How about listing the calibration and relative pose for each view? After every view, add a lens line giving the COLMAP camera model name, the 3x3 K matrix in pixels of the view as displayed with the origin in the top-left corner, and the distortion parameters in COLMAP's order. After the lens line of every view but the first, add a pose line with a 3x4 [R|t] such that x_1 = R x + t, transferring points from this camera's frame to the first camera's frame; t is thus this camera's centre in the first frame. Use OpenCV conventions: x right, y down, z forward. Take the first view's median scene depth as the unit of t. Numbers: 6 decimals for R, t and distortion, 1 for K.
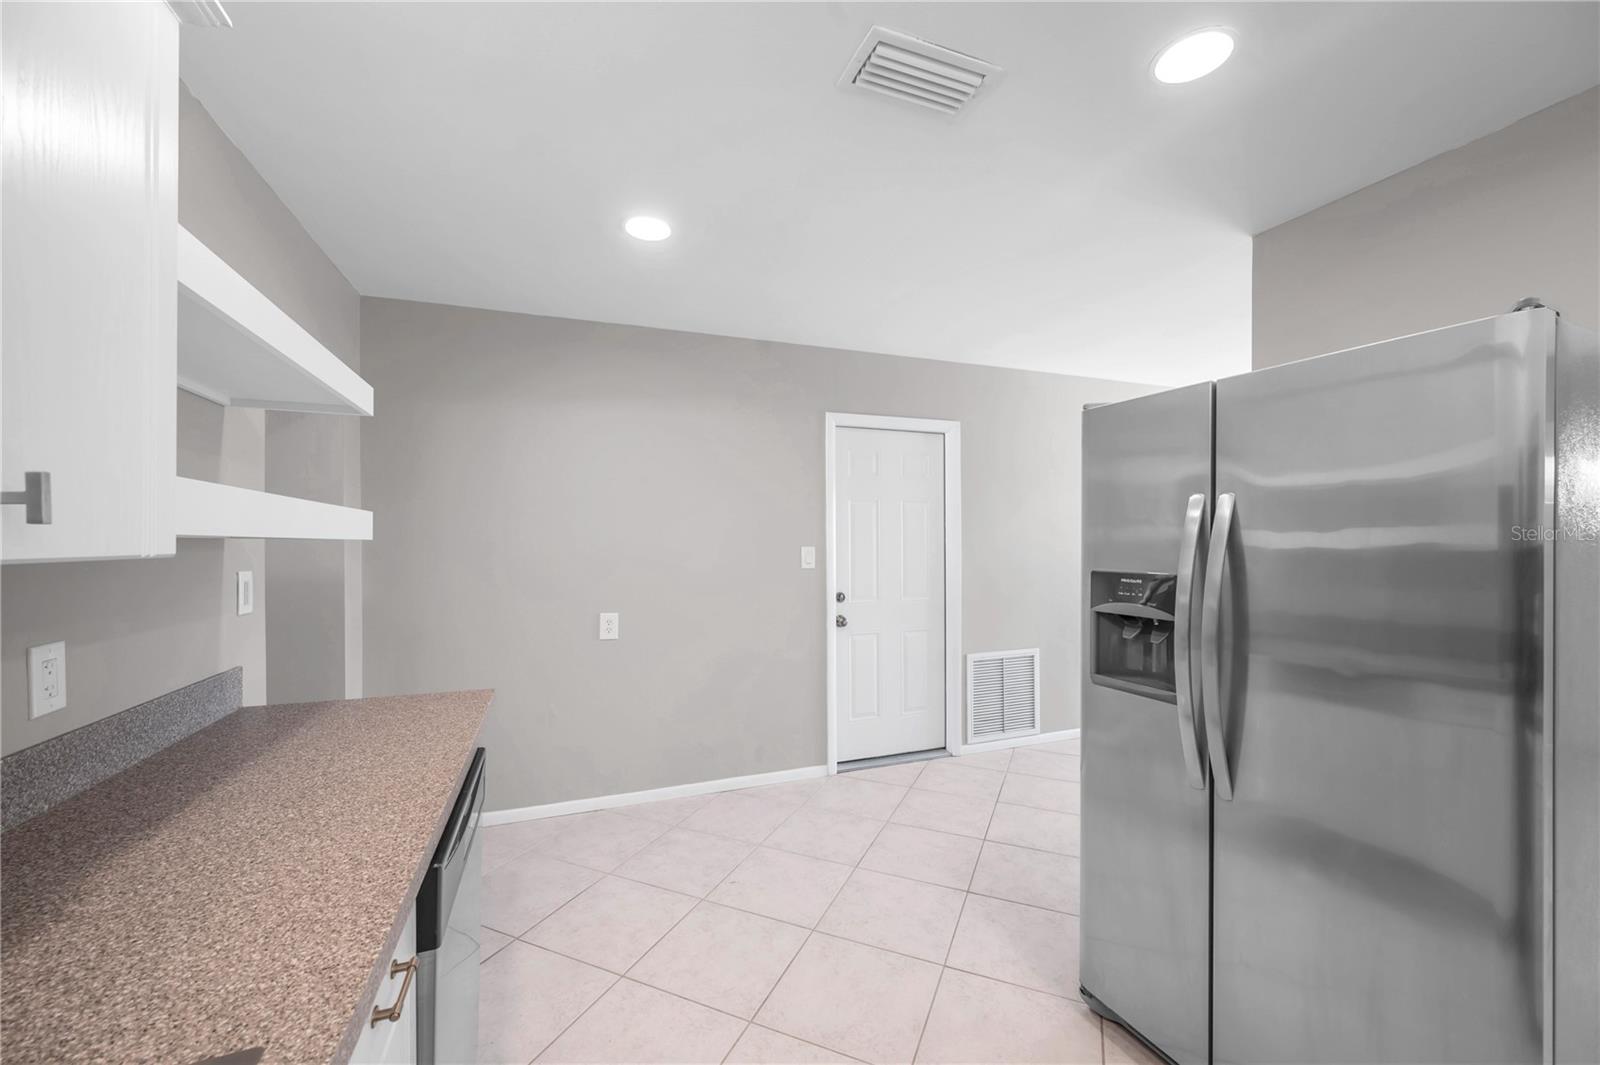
lens RADIAL K [[629.0, 0, 802.6], [0, 629.0, 534.1], [0, 0, 1]] dist [0.000224, -0.000360]
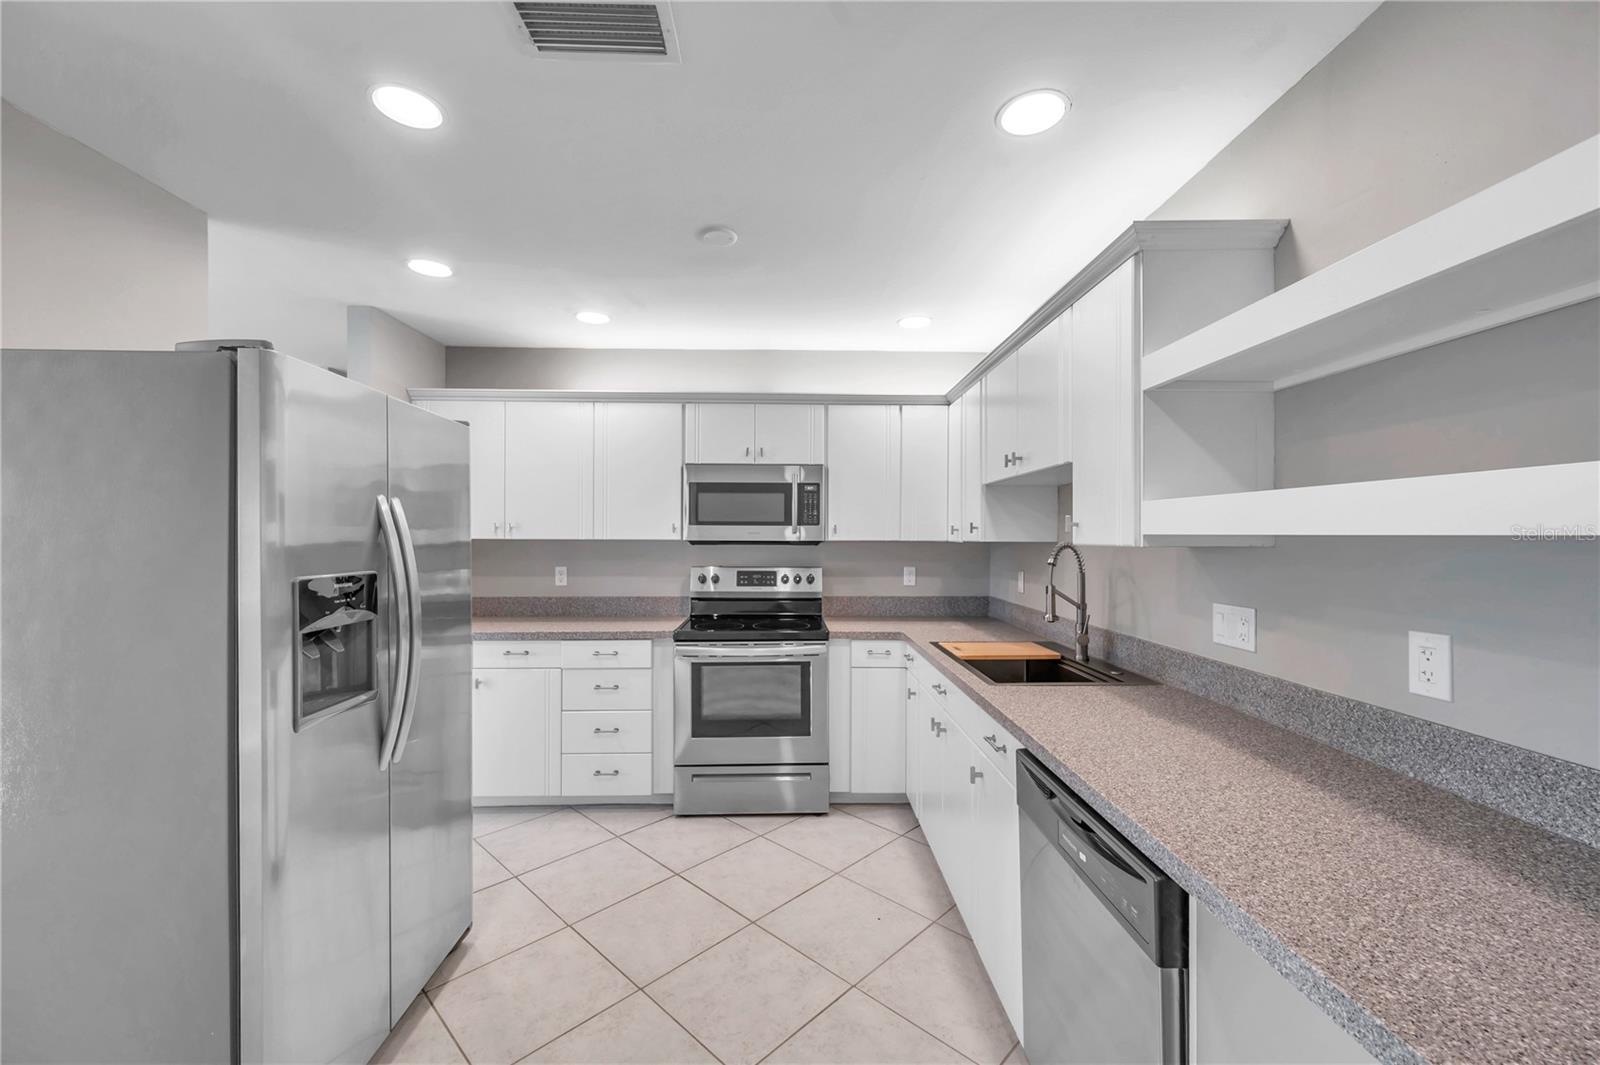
lens RADIAL K [[629.0, 0, 795.8], [0, 629.0, 537.0], [0, 0, 1]] dist [0.000224, -0.000360]
pose [[-0.941335, 0.001533, 0.337470, -0.148611], [-0.001090, 0.999971, -0.007583, 0.005245], [-0.337472, -0.007506, -0.941306, 0.660536]]
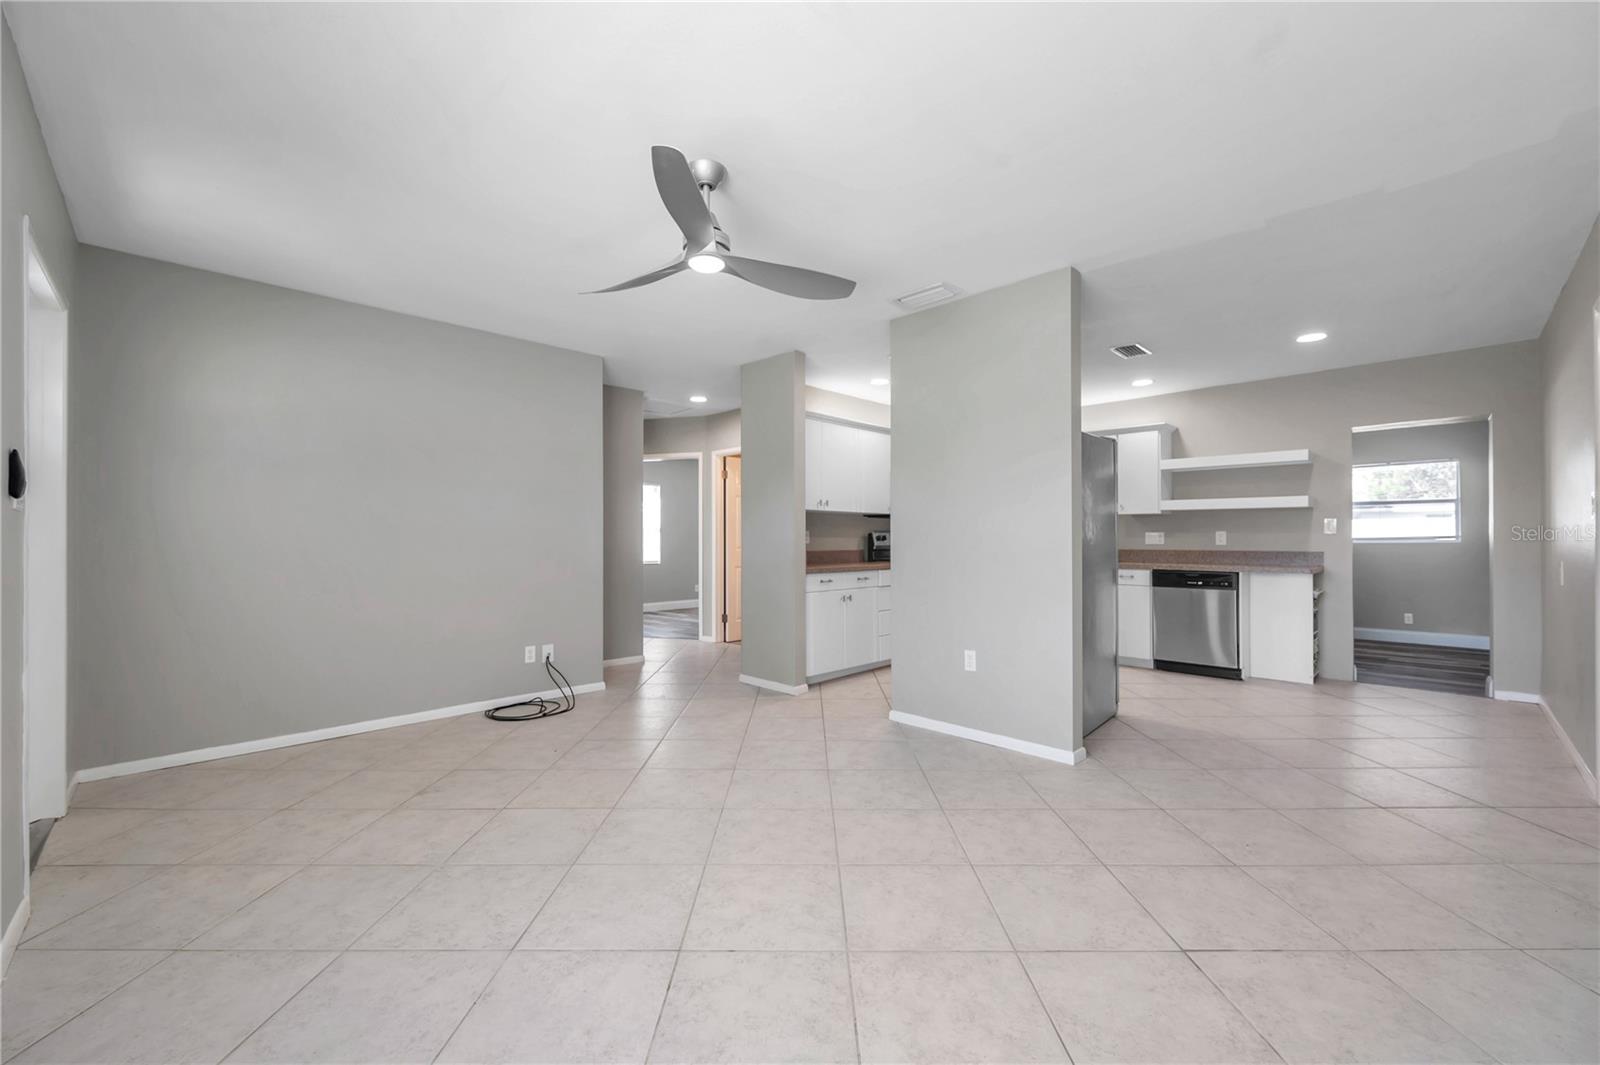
lens RADIAL K [[629.0, 0, 793.7], [0, 629.0, 536.5], [0, 0, 1]] dist [0.000224, -0.000360]
pose [[-0.921660, -0.001460, -0.387996, 1.077442], [0.002590, 0.999947, -0.009916, 0.071248], [0.387990, -0.010144, -0.921608, 1.190206]]
